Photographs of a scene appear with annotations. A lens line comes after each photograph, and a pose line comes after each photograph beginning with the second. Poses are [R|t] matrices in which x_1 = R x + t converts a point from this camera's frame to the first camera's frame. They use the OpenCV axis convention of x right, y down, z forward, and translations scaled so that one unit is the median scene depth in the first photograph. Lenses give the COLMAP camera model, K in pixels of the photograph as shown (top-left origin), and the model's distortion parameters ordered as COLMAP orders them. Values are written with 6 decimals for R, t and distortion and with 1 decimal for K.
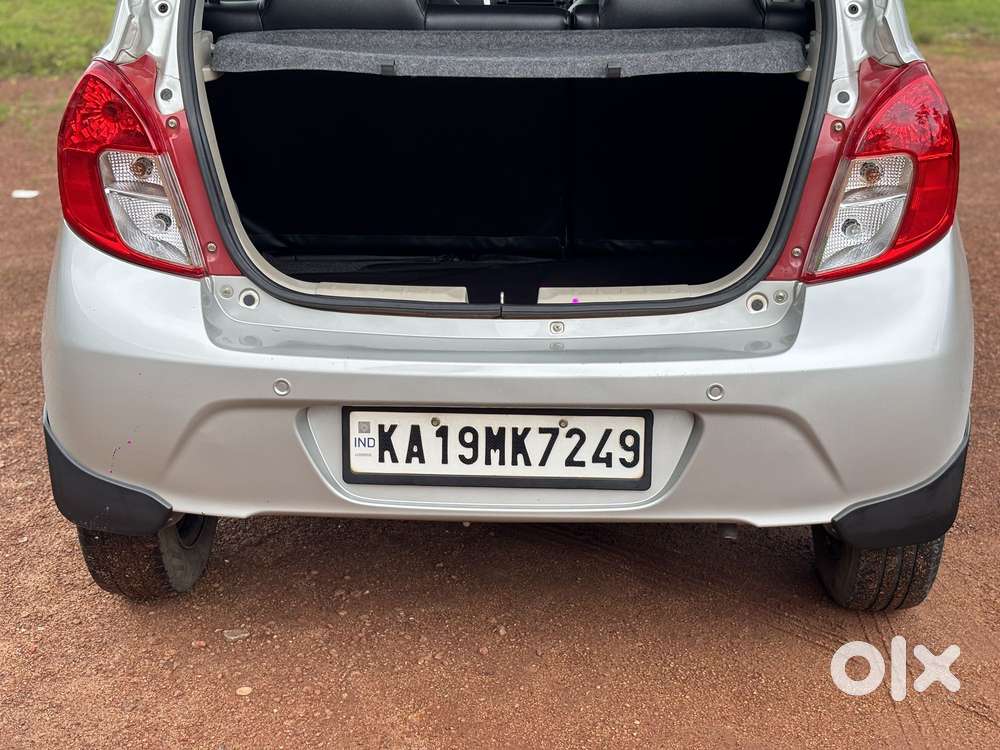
lens RADIAL K [[1496.6, 0, 499.2], [0, 1496.6, 381.8], [0, 0, 1]] dist [0.241726, -1.029834]
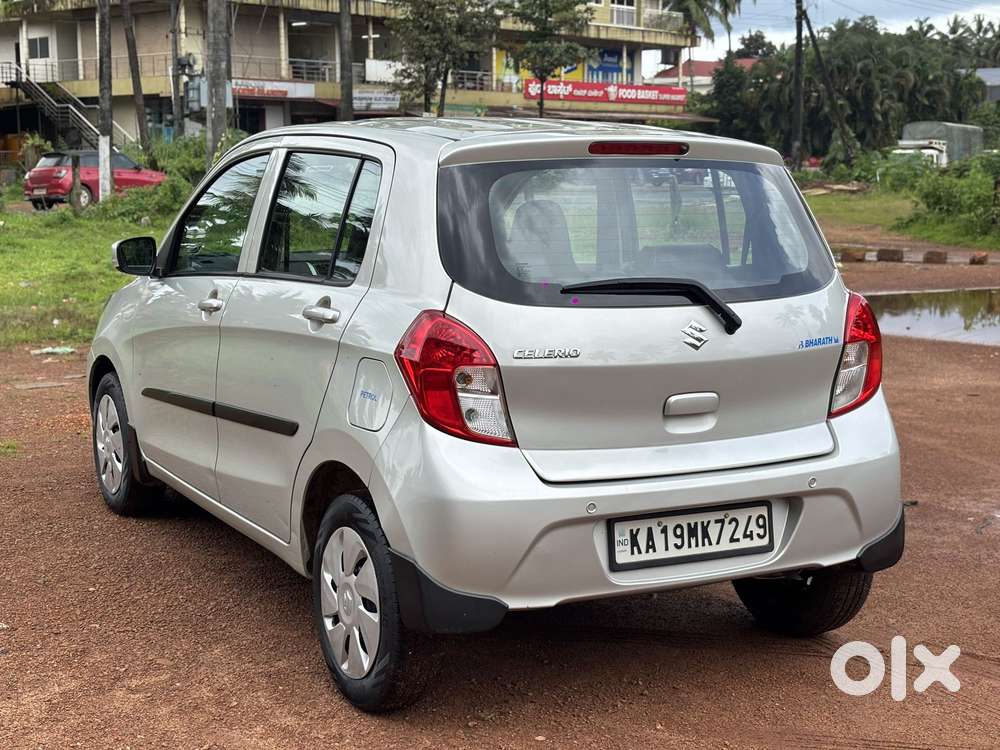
lens RADIAL K [[1496.6, 0, 499.2], [0, 1496.6, 381.8], [0, 0, 1]] dist [0.241726, -1.029834]
pose [[0.860932, -0.065011, 0.504549, -0.963576], [0.161945, 0.975228, -0.150676, 0.091010], [-0.482255, 0.211432, 0.850133, -0.281547]]
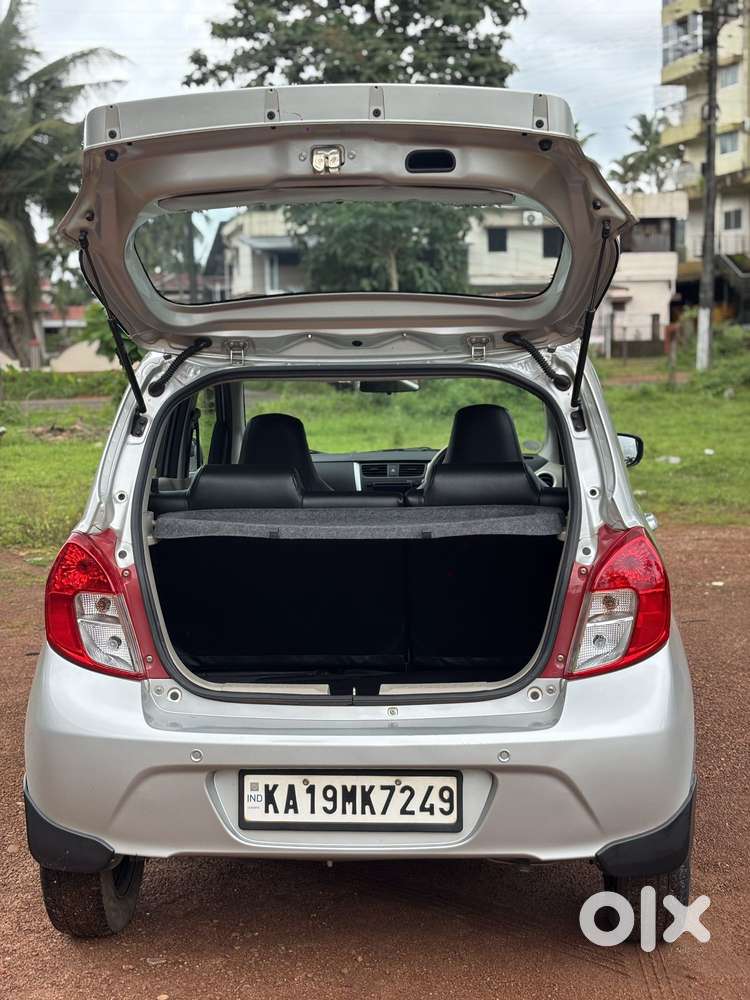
lens RADIAL K [[1496.6, 0, 366.8], [0, 1496.6, 502.3], [0, 0, 1]] dist [0.241726, -1.029834]
pose [[0.999731, -0.011257, -0.020268, 0.044654], [0.006361, 0.973840, -0.227145, 0.091449], [0.022295, 0.226955, 0.973650, -0.412844]]
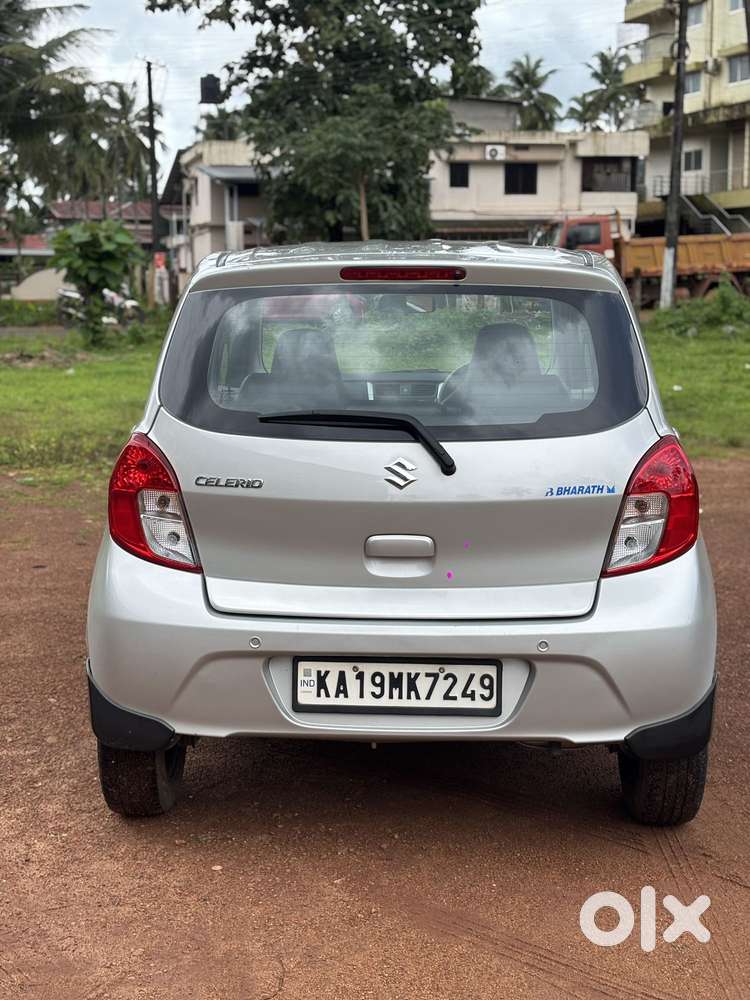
lens RADIAL K [[1496.6, 0, 366.8], [0, 1496.6, 502.3], [0, 0, 1]] dist [0.241726, -1.029834]
pose [[0.999931, 0.003615, 0.011145, -0.048422], [-0.001476, 0.982491, -0.186305, 0.140945], [-0.011623, 0.186276, 0.982429, -0.489607]]
